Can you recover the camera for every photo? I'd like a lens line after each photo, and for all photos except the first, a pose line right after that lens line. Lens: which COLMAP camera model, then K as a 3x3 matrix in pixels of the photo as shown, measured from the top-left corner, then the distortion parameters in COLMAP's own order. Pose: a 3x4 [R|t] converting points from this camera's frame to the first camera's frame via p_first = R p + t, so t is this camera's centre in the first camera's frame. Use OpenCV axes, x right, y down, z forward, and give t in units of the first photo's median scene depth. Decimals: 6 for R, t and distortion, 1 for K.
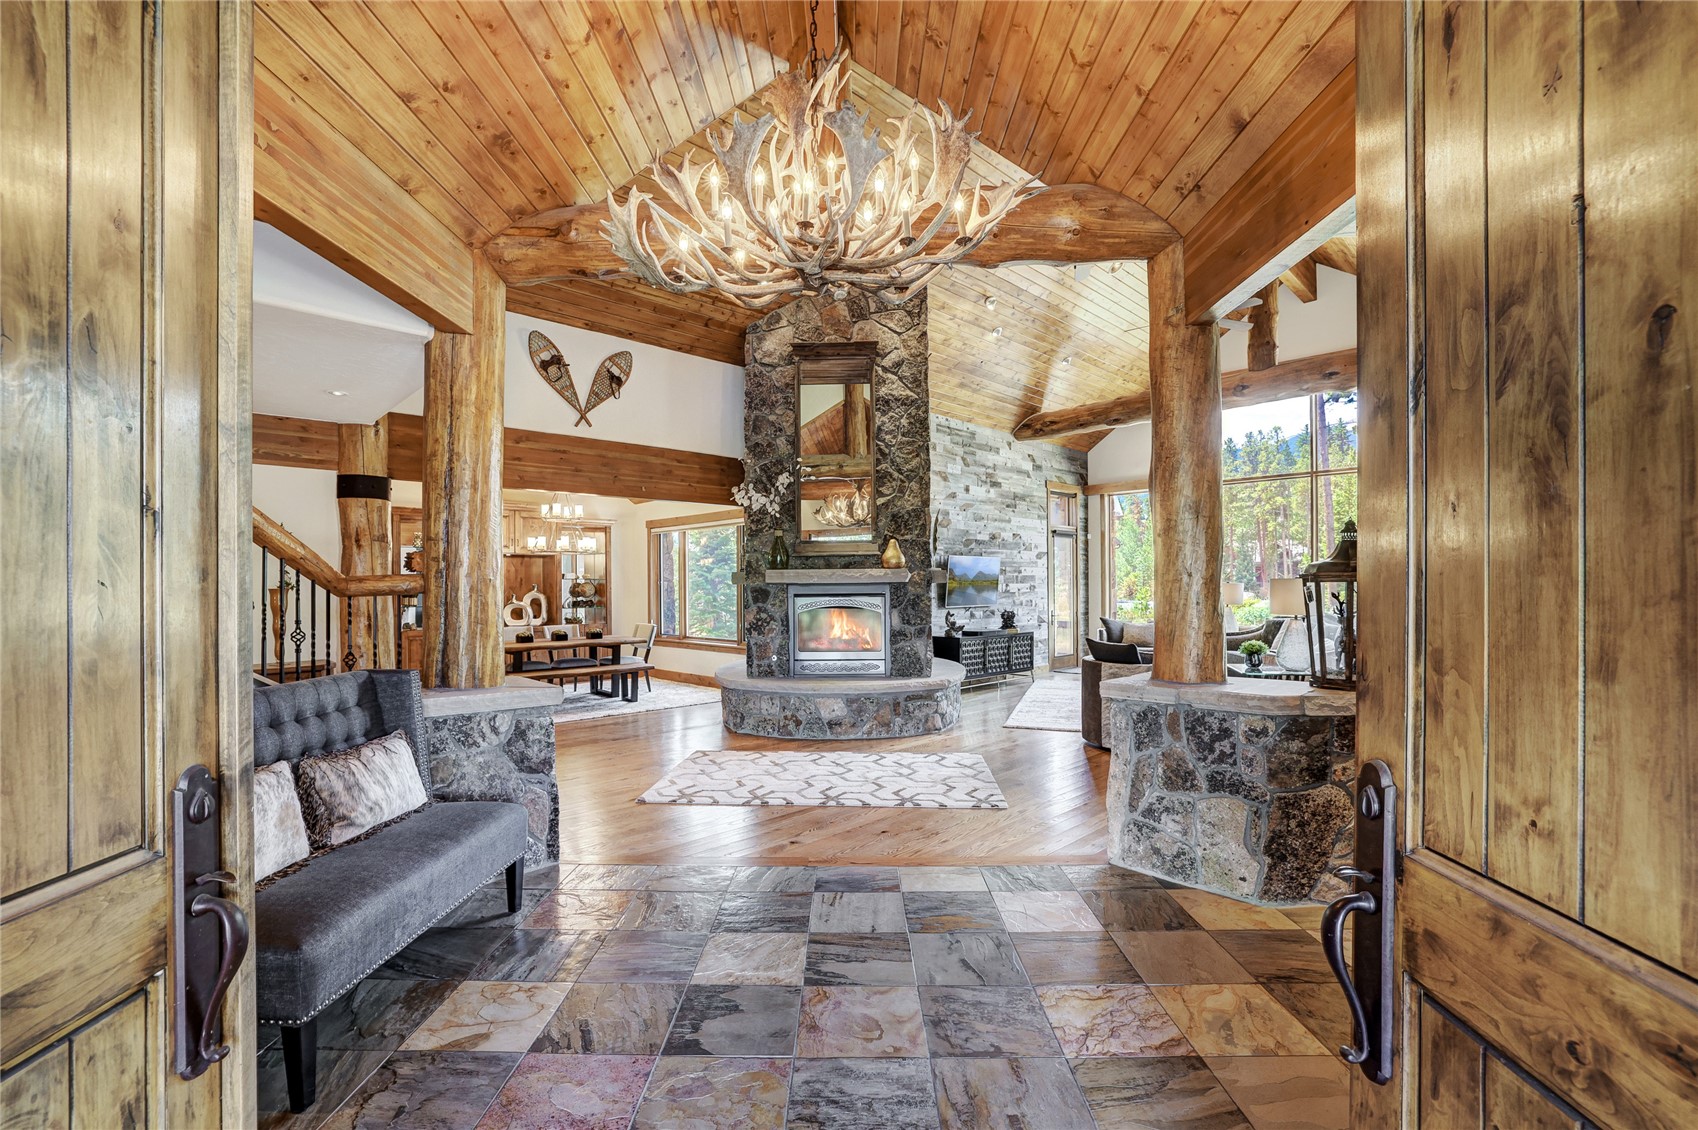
lens RADIAL K [[703.7, 0, 850.2], [0, 703.7, 590.7], [0, 0, 1]] dist [-0.010947, -0.000248]
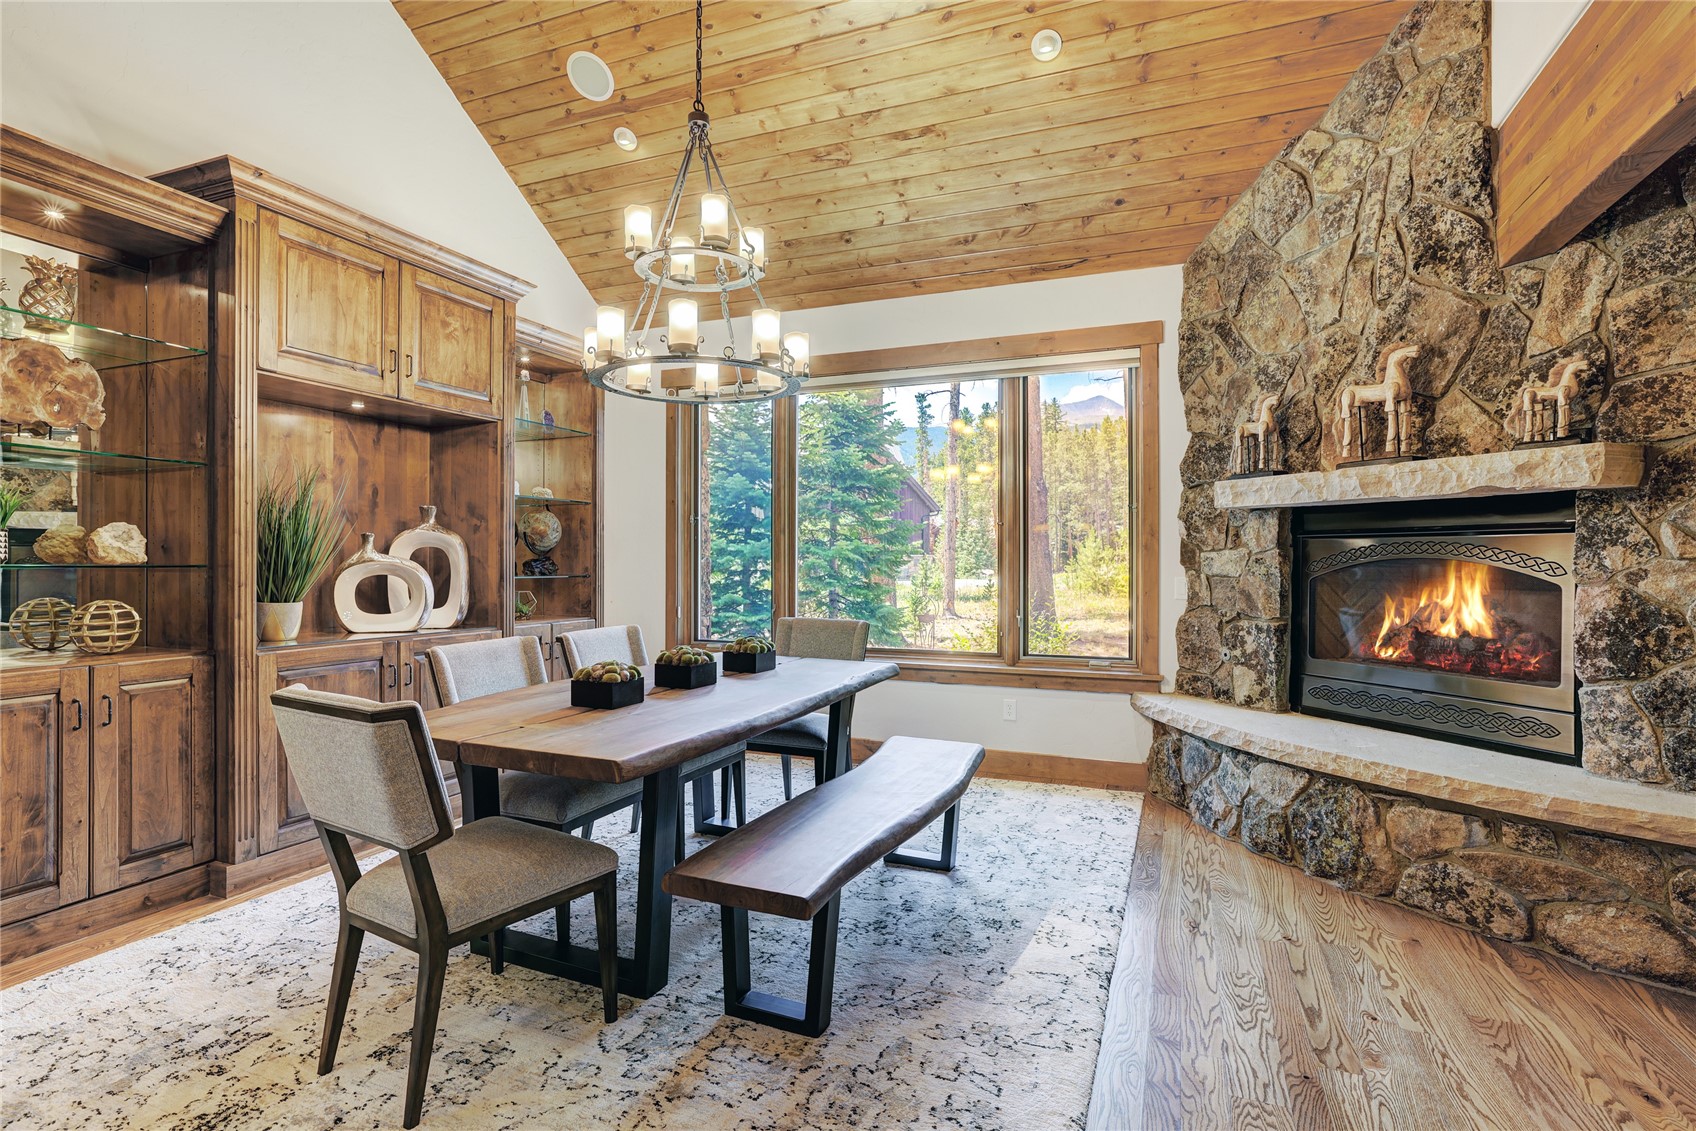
lens RADIAL K [[817.3, 0, 854.4], [0, 817.3, 565.7], [0, 0, 1]] dist [-0.014360, 0.002024]
pose [[0.925711, 0.000473, 0.378230, -0.410497], [0.000809, 0.999994, -0.003230, 0.020066], [-0.378230, 0.003296, 0.925706, 0.573270]]
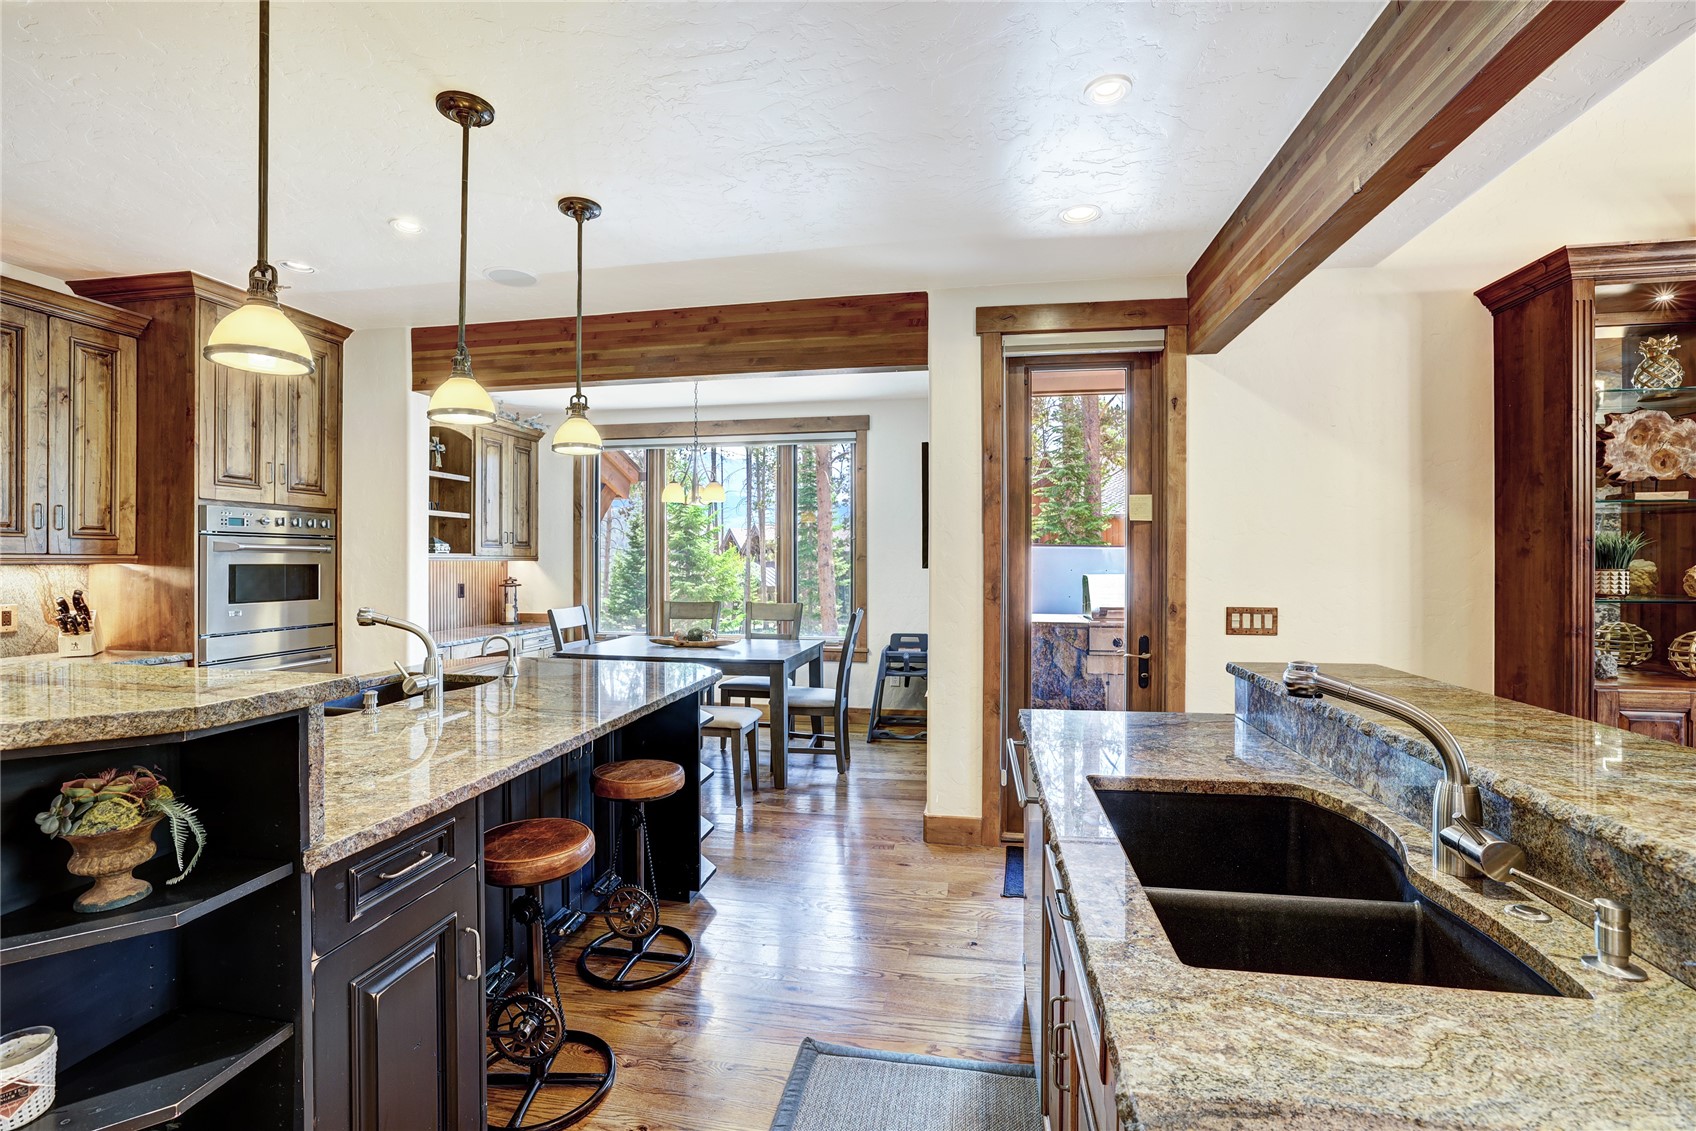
lens RADIAL K [[746.4, 0, 858.9], [0, 746.4, 563.9], [0, 0, 1]] dist [-0.041652, 0.014401]
pose [[0.570601, 0.004353, -0.821216, -0.494049], [-0.006964, 0.999976, 0.000462, 0.008487], [0.821198, 0.005455, 0.570617, 0.512276]]
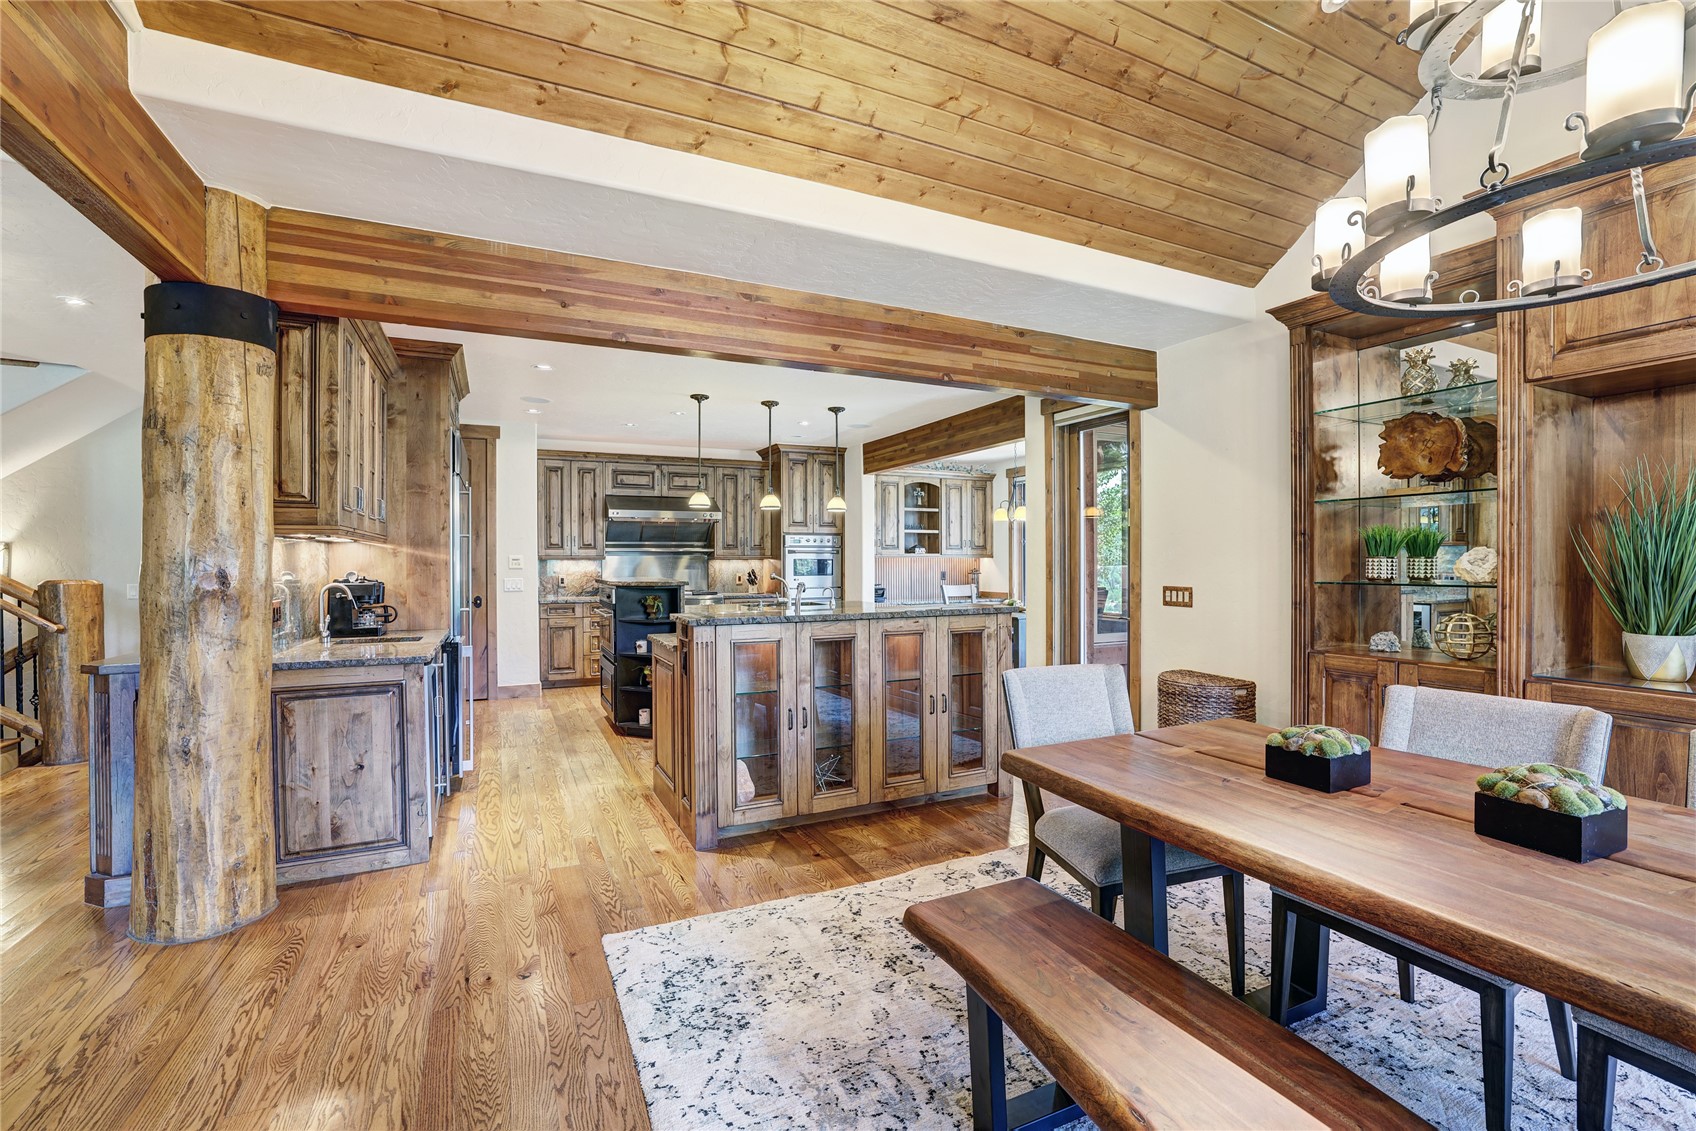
lens RADIAL K [[734.3, 0, 834.7], [0, 734.3, 567.4], [0, 0, 1]] dist [-0.042175, 0.016250]
pose [[-0.331958, 0.009017, -0.943251, -0.187023], [-0.004660, 0.999926, 0.011198, 0.010649], [0.943283, 0.008113, -0.331891, 0.774984]]
